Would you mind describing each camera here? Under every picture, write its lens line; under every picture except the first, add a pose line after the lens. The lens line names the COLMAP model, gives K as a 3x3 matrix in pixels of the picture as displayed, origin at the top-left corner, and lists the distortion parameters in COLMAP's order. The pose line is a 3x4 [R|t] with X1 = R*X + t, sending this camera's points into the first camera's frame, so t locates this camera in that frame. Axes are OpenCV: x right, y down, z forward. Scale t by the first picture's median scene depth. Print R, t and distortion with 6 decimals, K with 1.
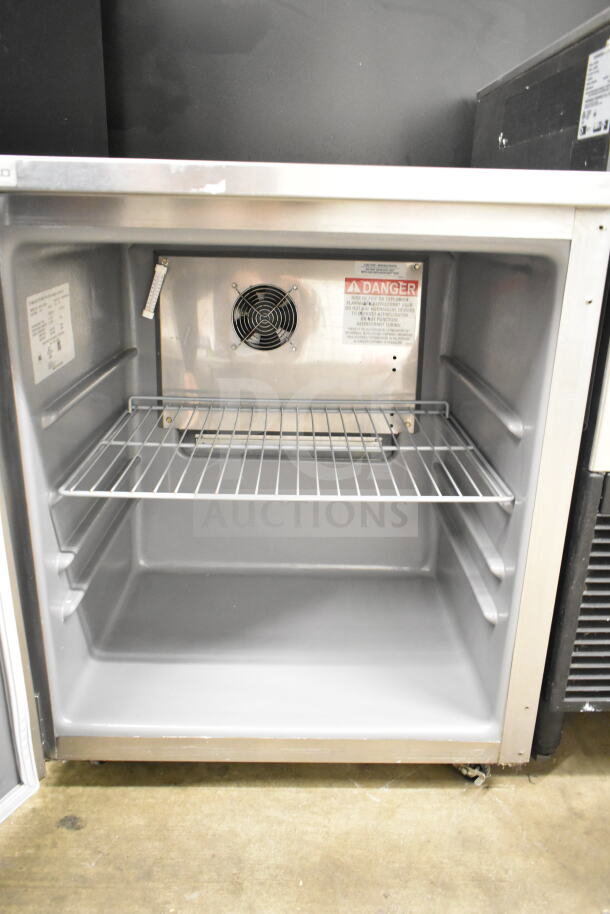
lens RADIAL K [[696.5, 0, 309.6], [0, 696.5, 455.1], [0, 0, 1]] dist [-0.001464, -0.007646]
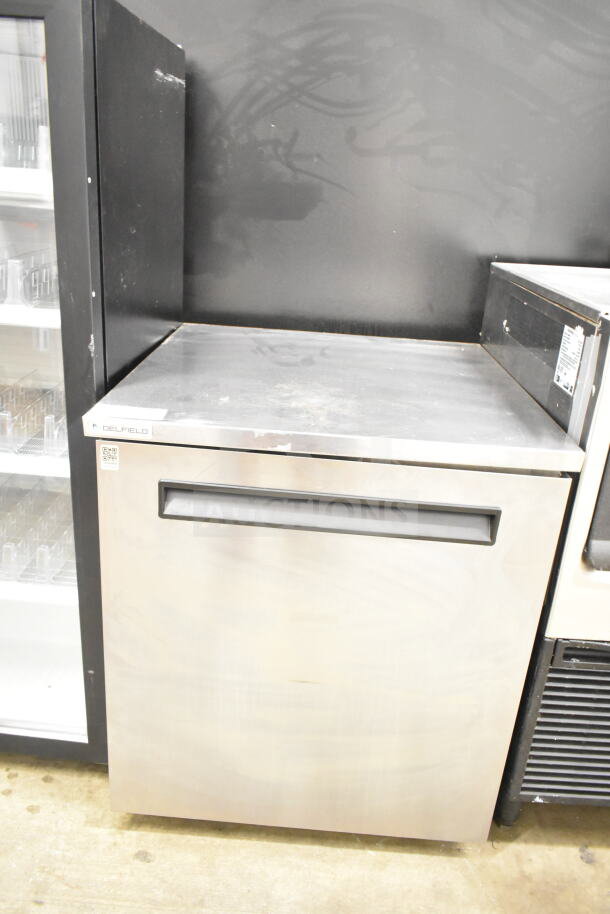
lens RADIAL K [[696.5, 0, 301.7], [0, 696.5, 457.2], [0, 0, 1]] dist [-0.001464, -0.007646]
pose [[0.997829, 0.055855, -0.034891, -0.034903], [-0.055065, 0.998213, 0.023202, -0.289777], [0.036125, -0.021230, 0.999122, -0.314158]]
